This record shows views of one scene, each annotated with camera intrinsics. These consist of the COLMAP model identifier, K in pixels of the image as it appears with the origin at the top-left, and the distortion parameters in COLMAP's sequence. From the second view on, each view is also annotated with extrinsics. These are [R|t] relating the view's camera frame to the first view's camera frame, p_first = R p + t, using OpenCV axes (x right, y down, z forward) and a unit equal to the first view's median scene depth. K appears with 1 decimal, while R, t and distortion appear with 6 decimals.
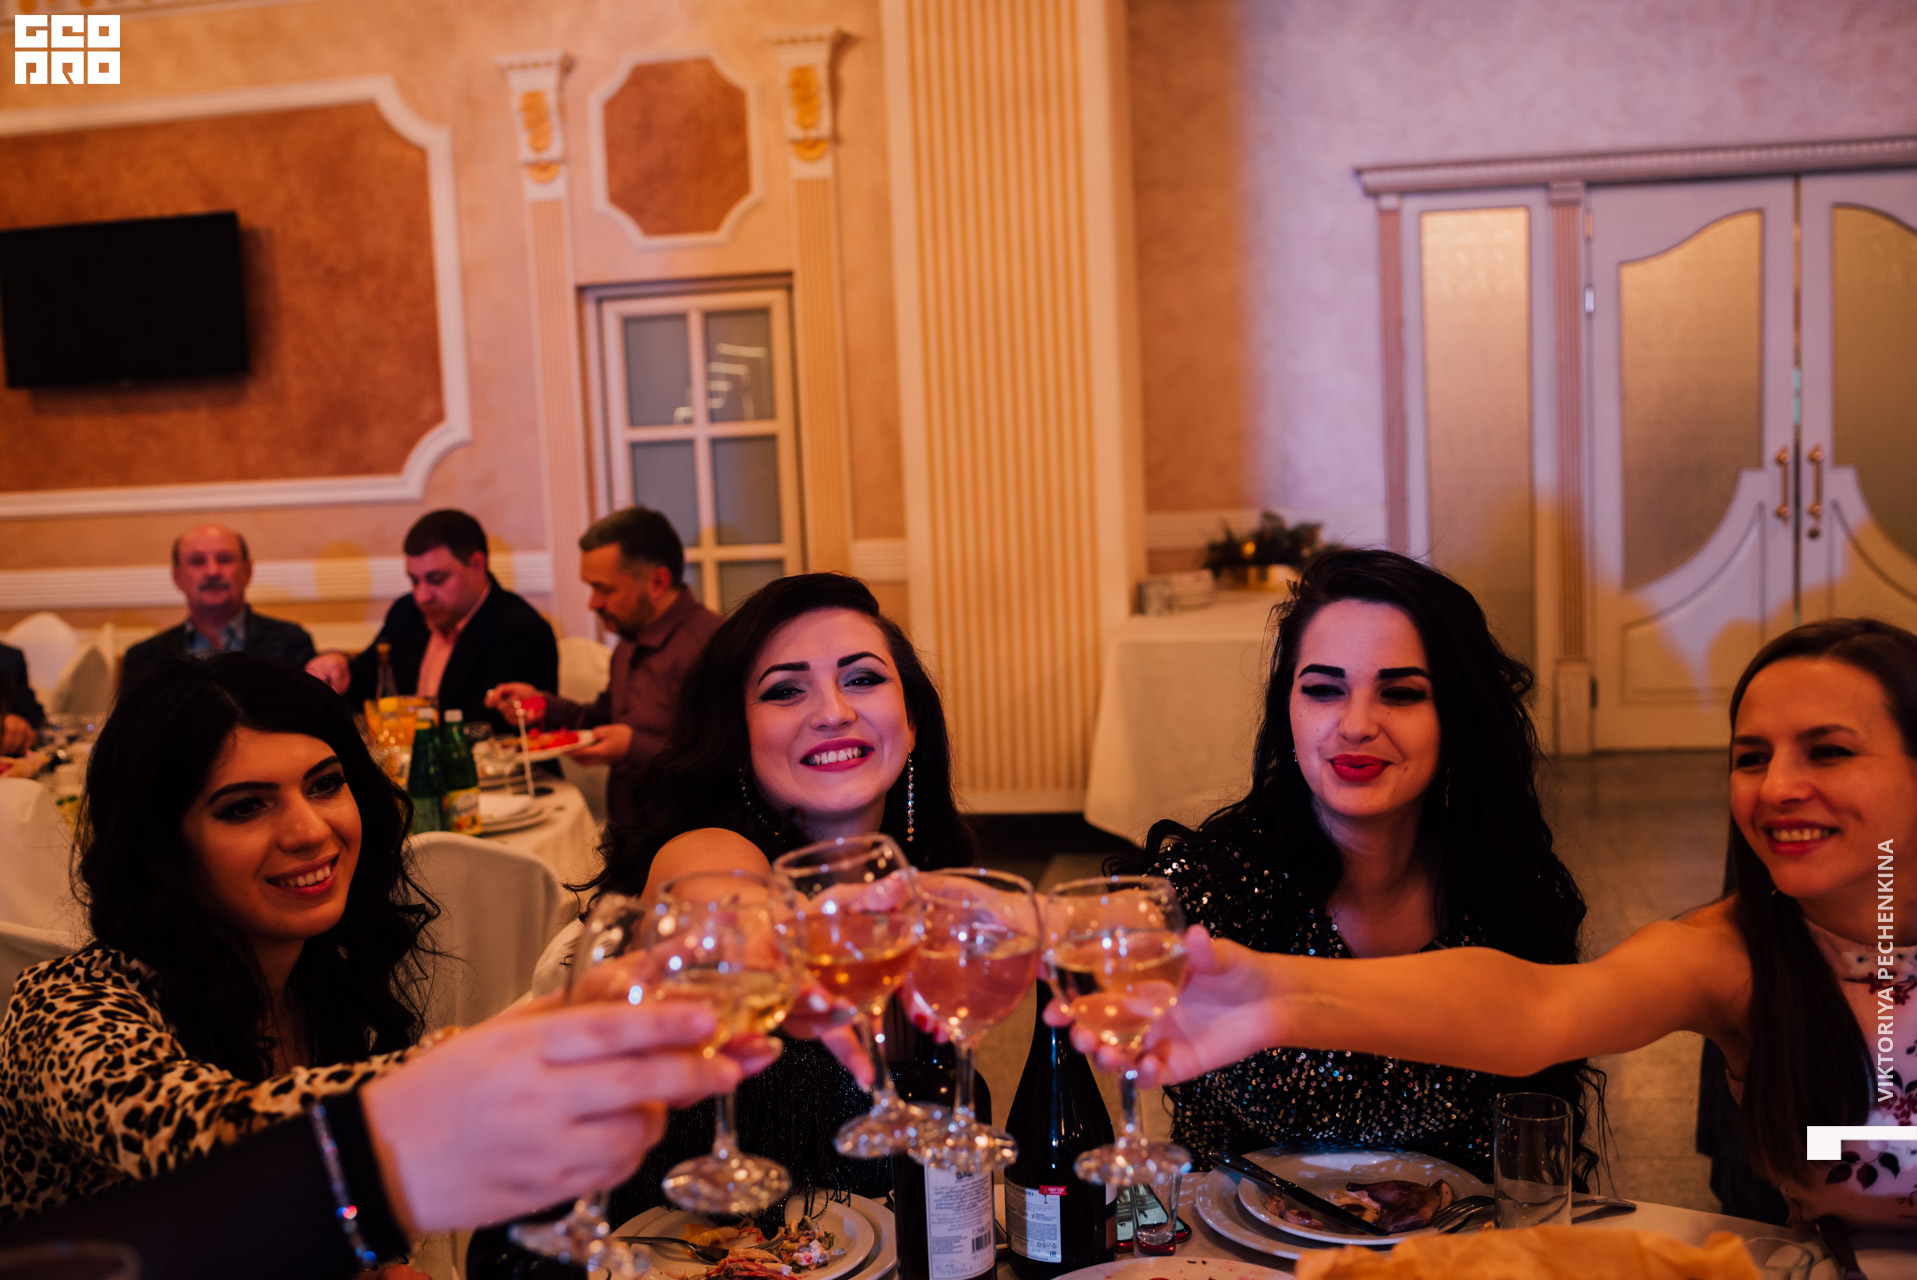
lens RADIAL K [[1887.2, 0, 968.0], [0, 1887.2, 631.8], [0, 0, 1]] dist [-0.063398, 0.000000]
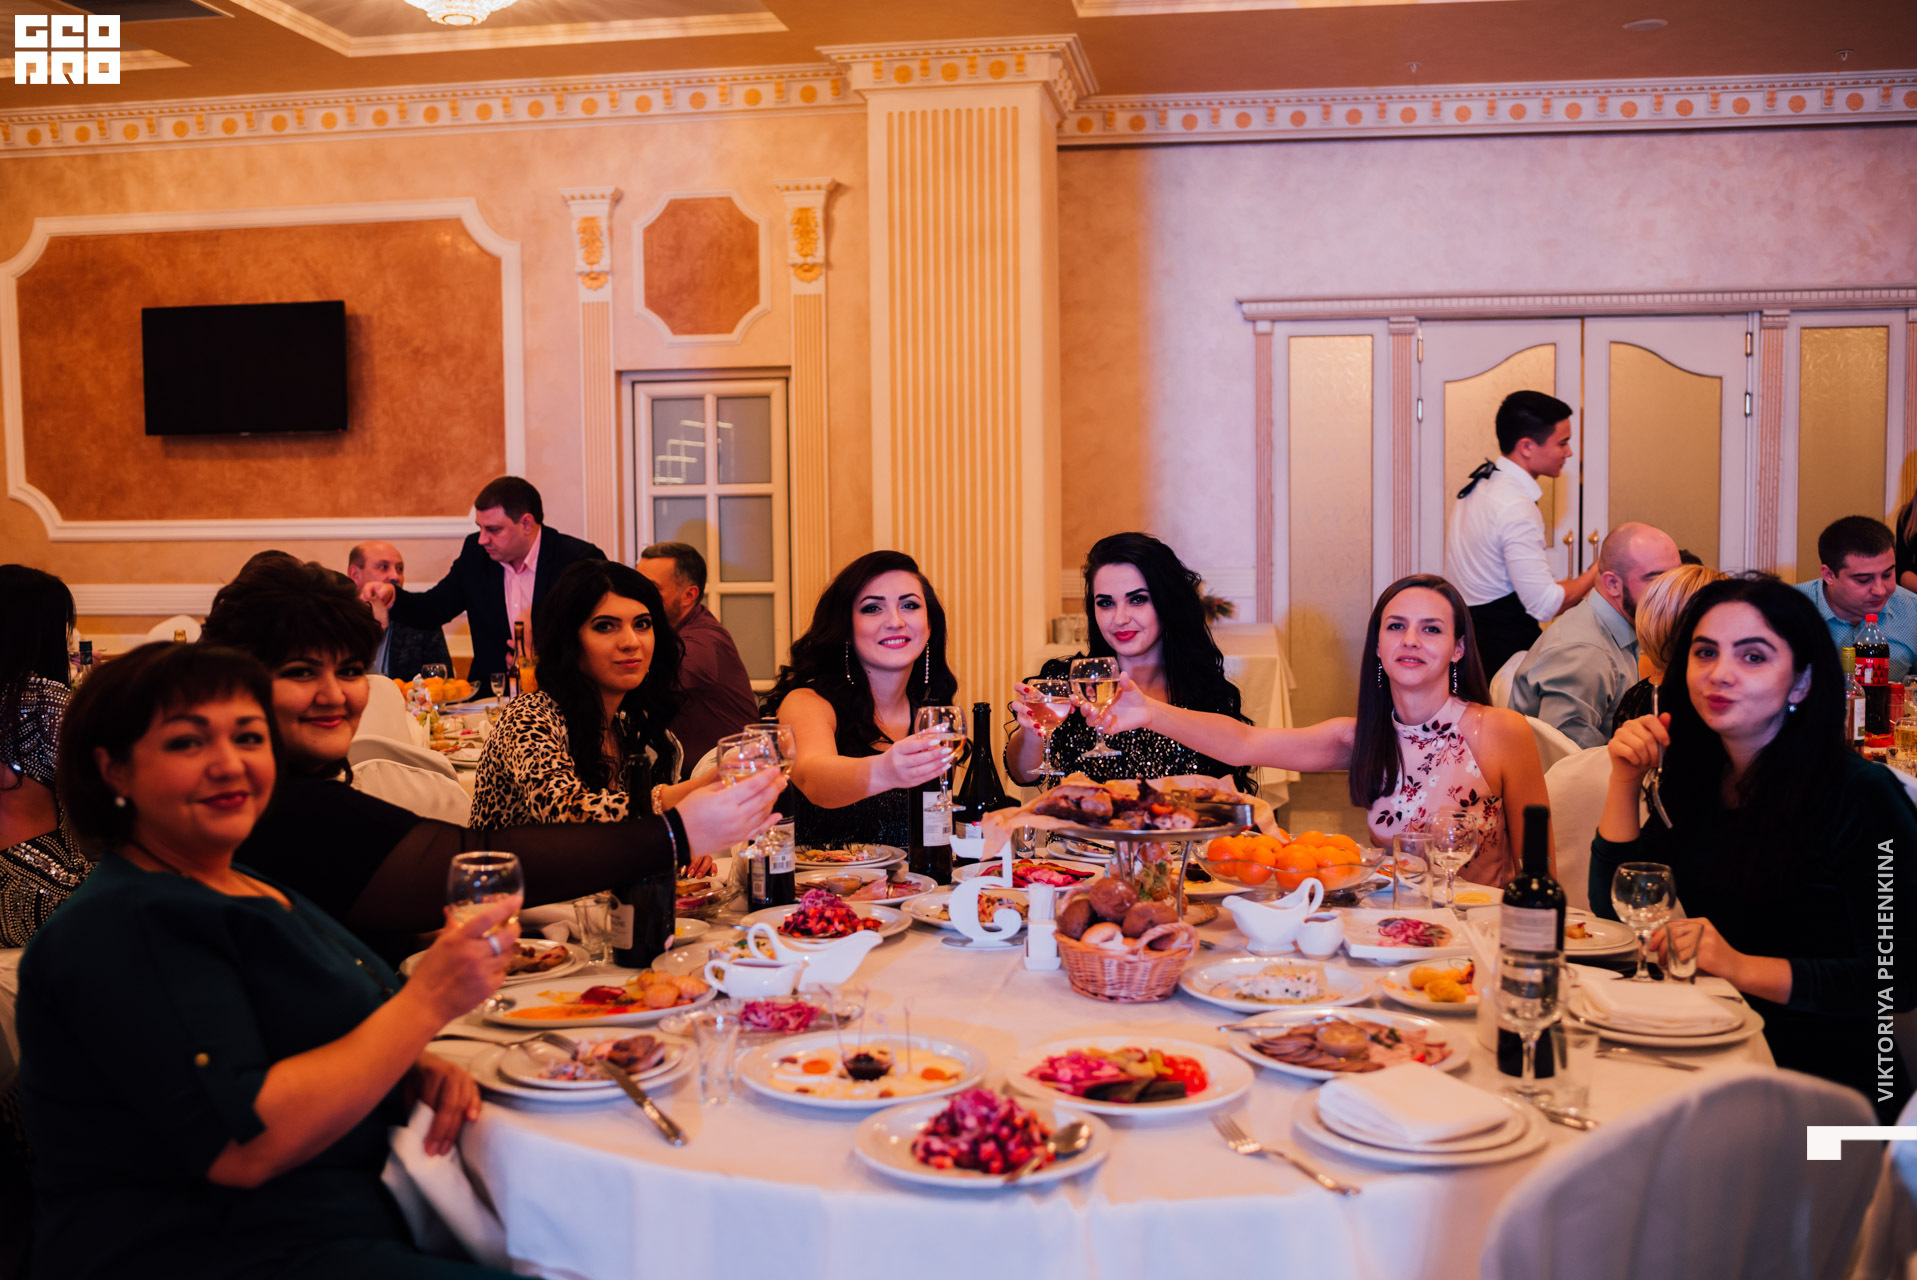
lens RADIAL K [[1887.2, 0, 941.4], [0, 1887.2, 630.7], [0, 0, 1]] dist [-0.063398, 0.000000]
pose [[0.999308, 0.033335, 0.016503, -0.005589], [-0.032563, 0.998455, -0.045017, 0.039316], [-0.017978, 0.044449, 0.998850, -0.255530]]
